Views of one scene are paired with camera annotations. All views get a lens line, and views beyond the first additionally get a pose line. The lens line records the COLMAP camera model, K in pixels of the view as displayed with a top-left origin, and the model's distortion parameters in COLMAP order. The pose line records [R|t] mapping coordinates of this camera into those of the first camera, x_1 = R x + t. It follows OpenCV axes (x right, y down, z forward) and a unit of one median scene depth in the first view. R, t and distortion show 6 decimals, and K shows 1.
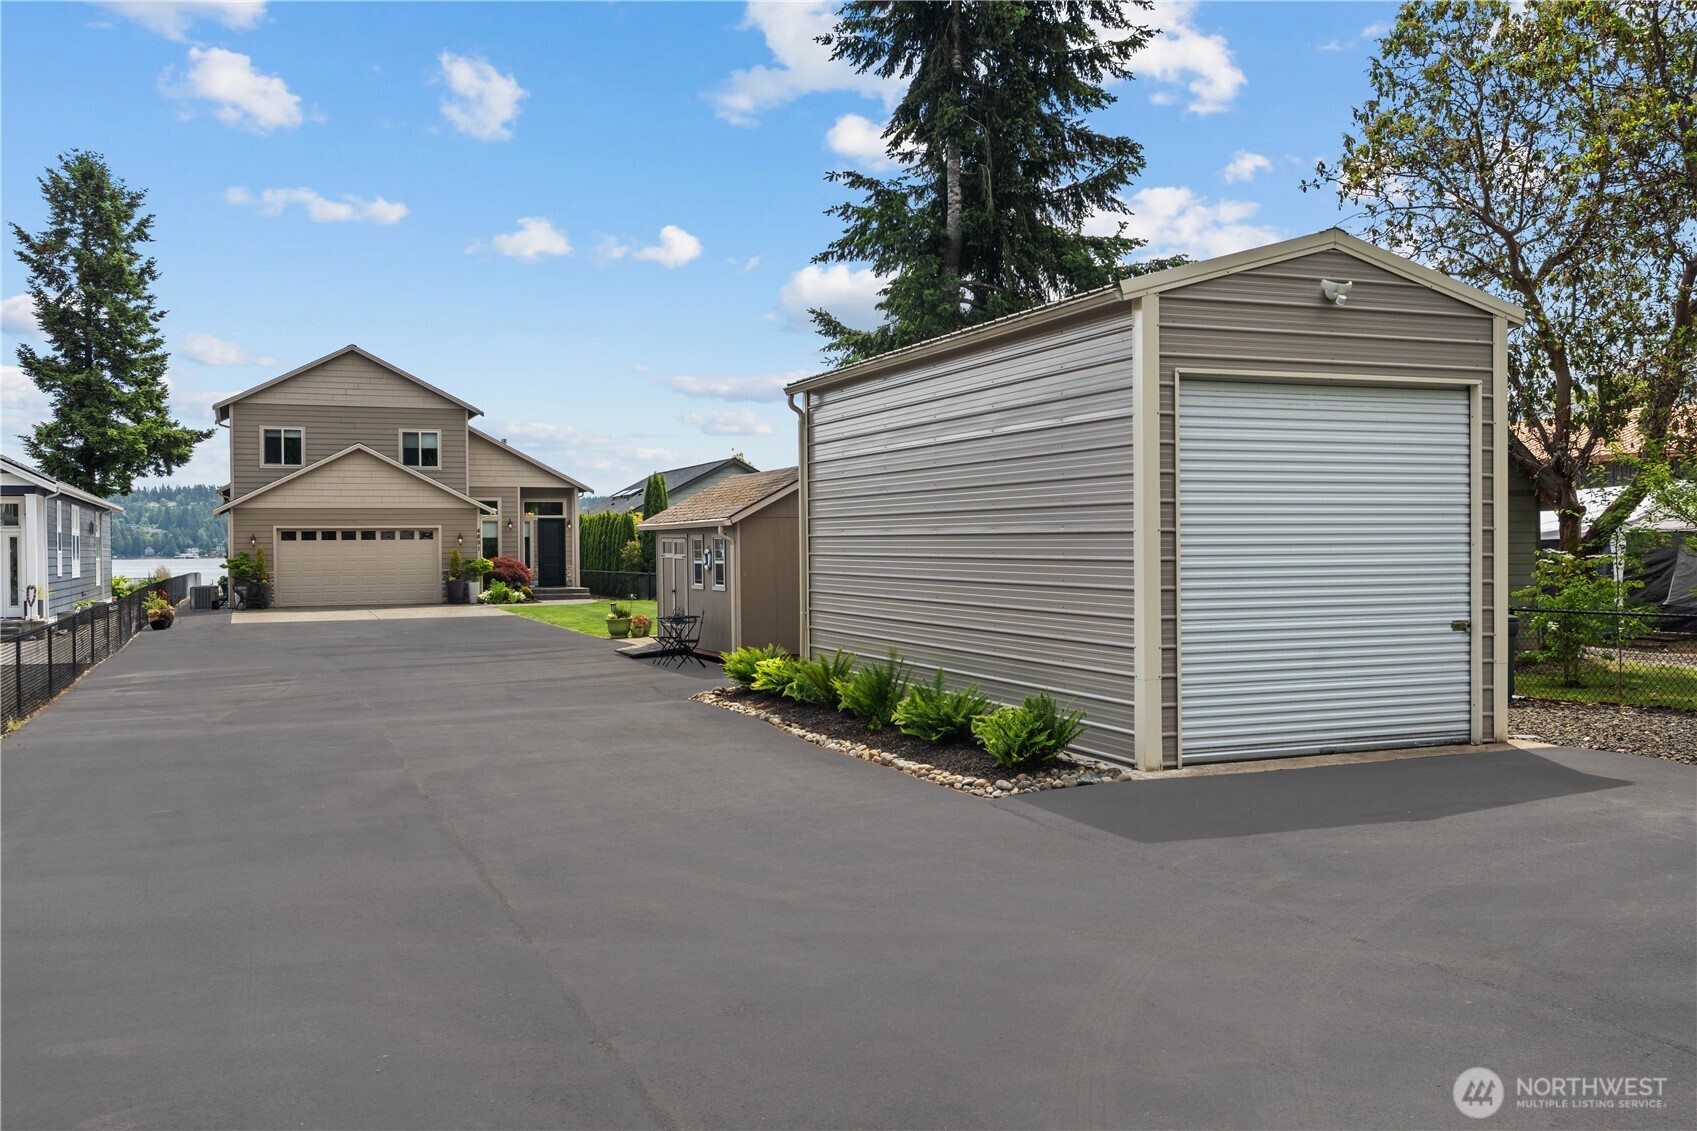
lens RADIAL K [[1494.4, 0, 846.8], [0, 1494.4, 530.5], [0, 0, 1]] dist [0.000943, 0.000422]
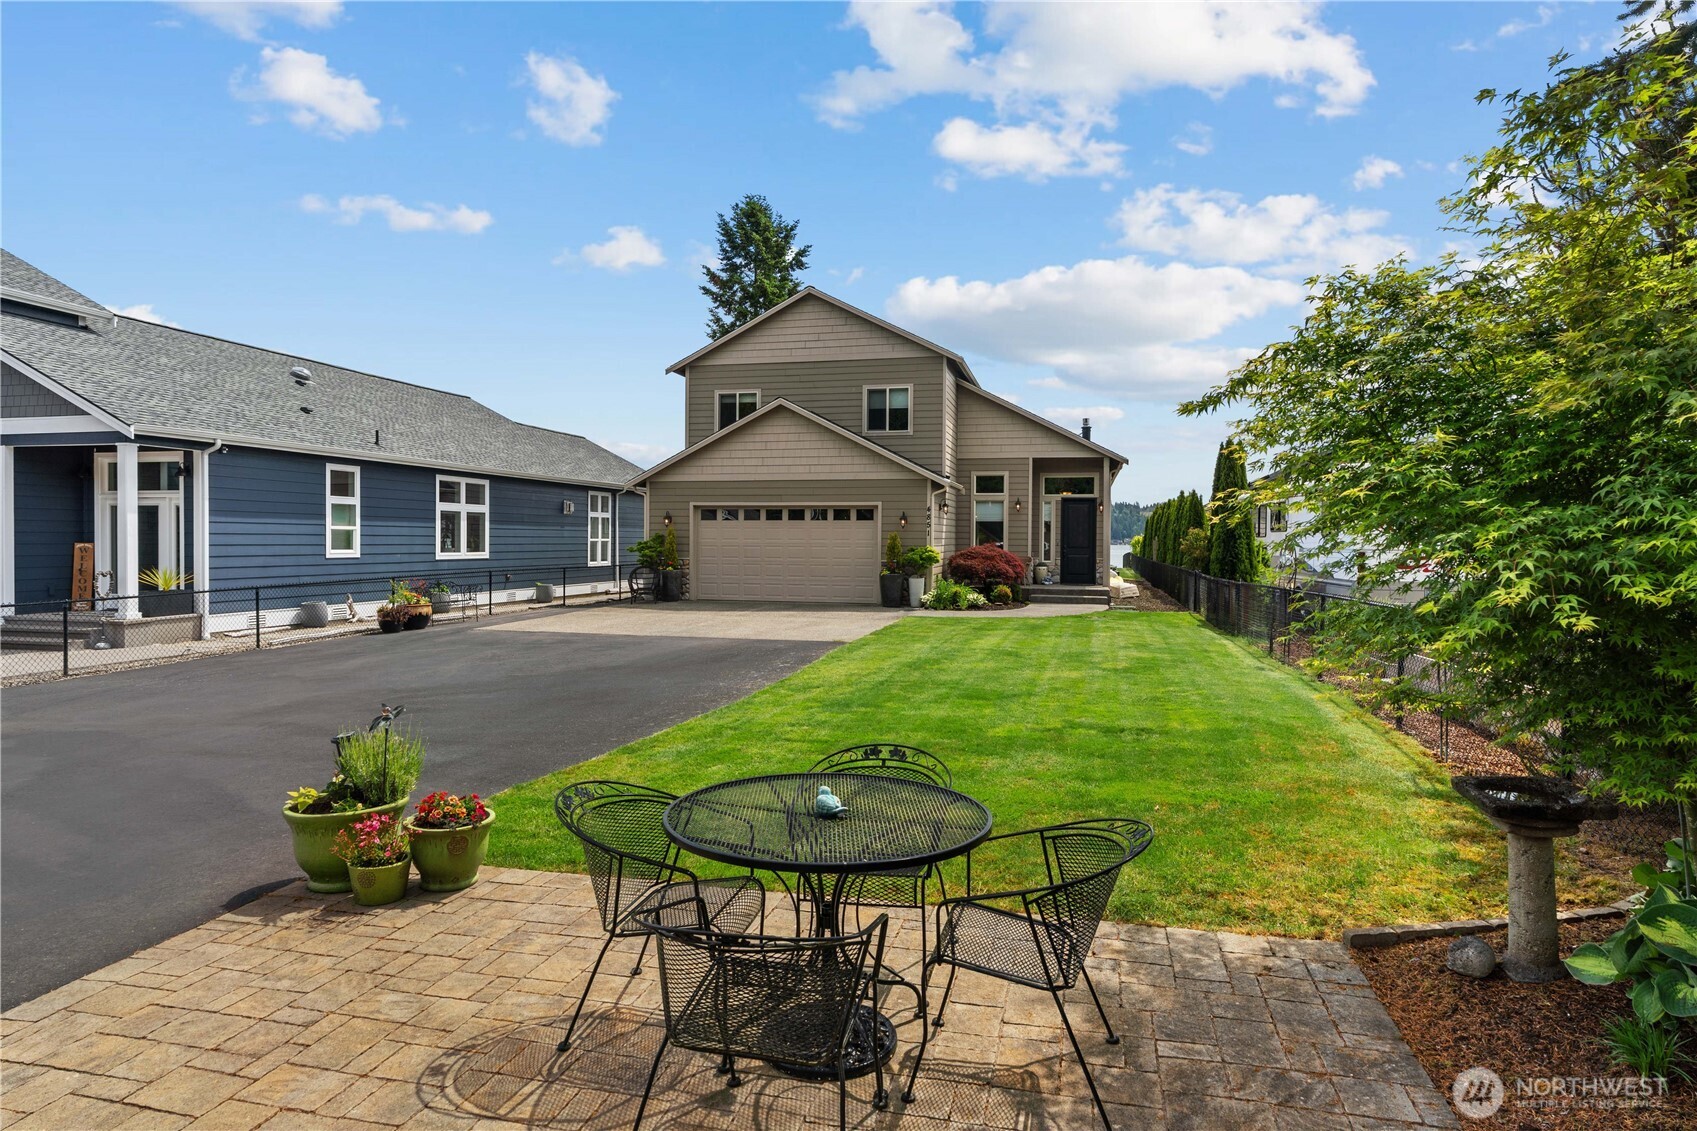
lens RADIAL K [[939.1, 0, 839.1], [0, 939.1, 564.7], [0, 0, 1]] dist [0.000195, -0.000059]
pose [[0.800706, 0.032746, -0.598162, -0.000630], [-0.009545, 0.999075, 0.041917, 0.008600], [0.598981, -0.027854, 0.800278, 0.602787]]
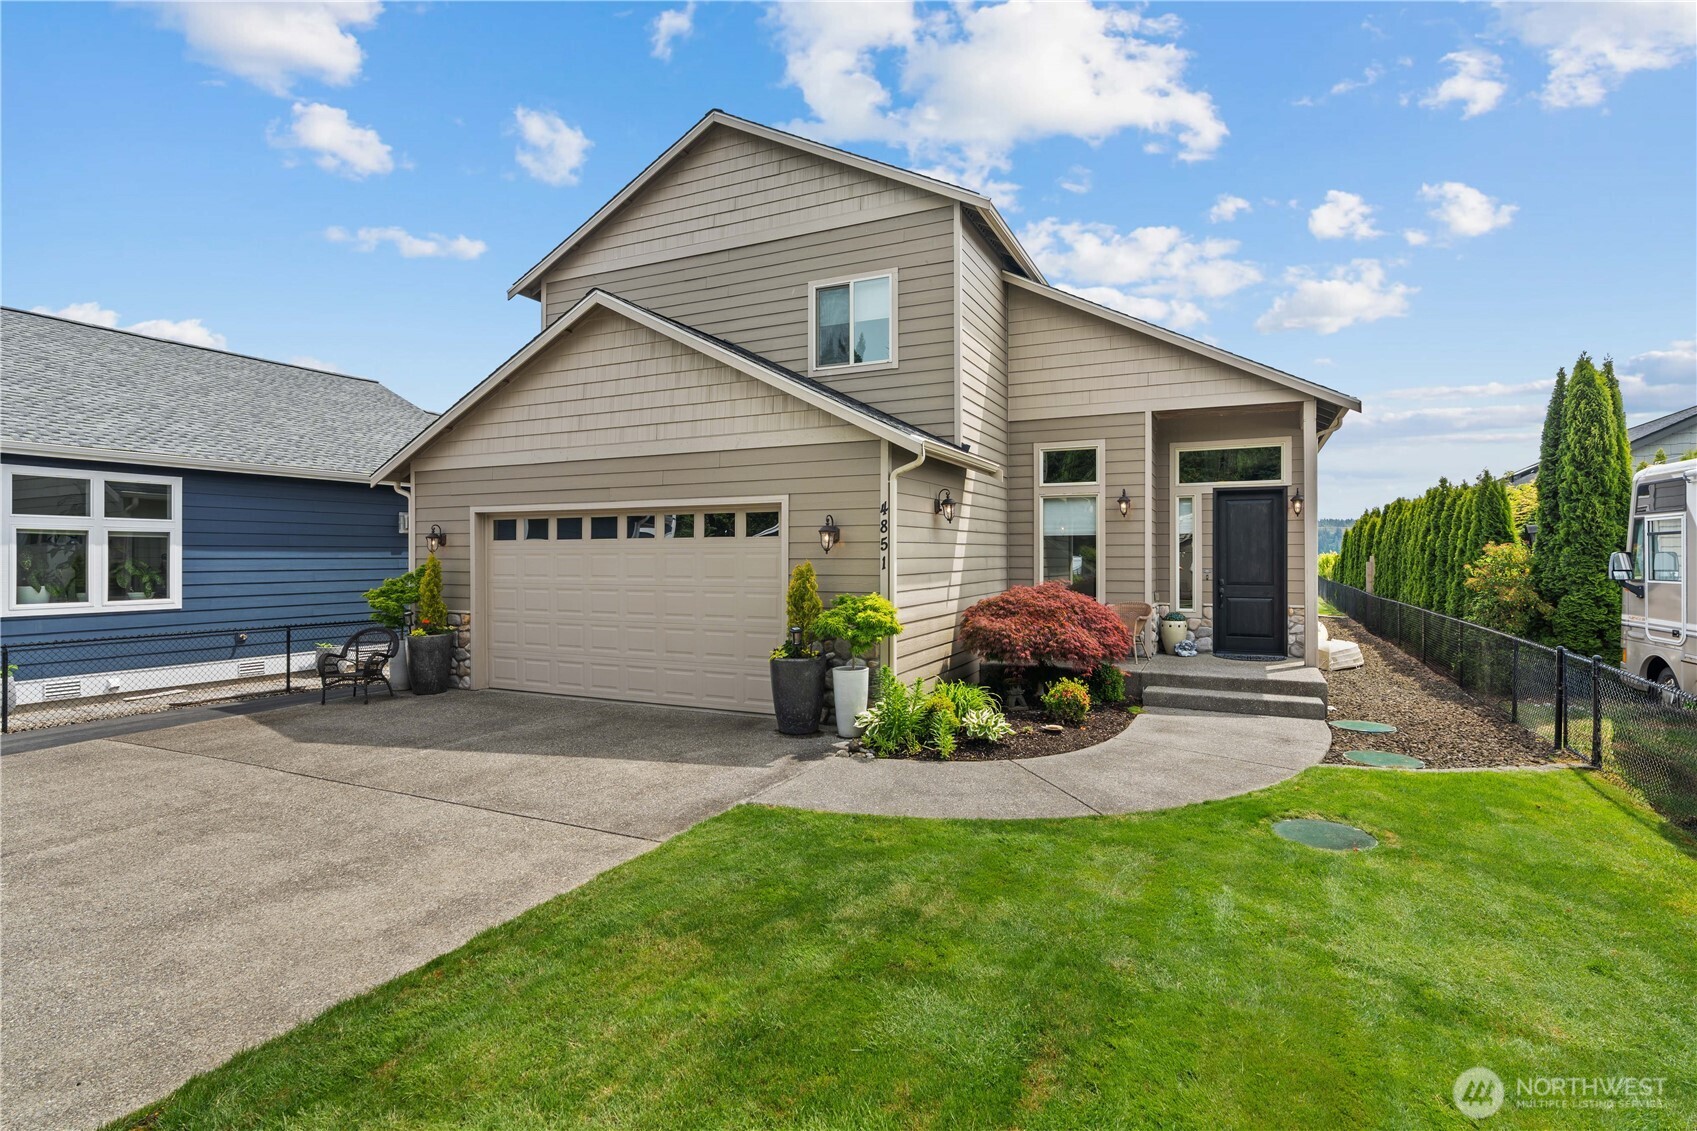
lens RADIAL K [[816.4, 0, 848.5], [0, 816.4, 565.5], [0, 0, 1]] dist [0.002179, -0.000006]
pose [[0.667903, 0.018087, -0.744028, -0.119912], [0.002687, 0.999640, 0.026712, 0.007778], [0.744243, -0.019840, 0.667614, 0.883783]]
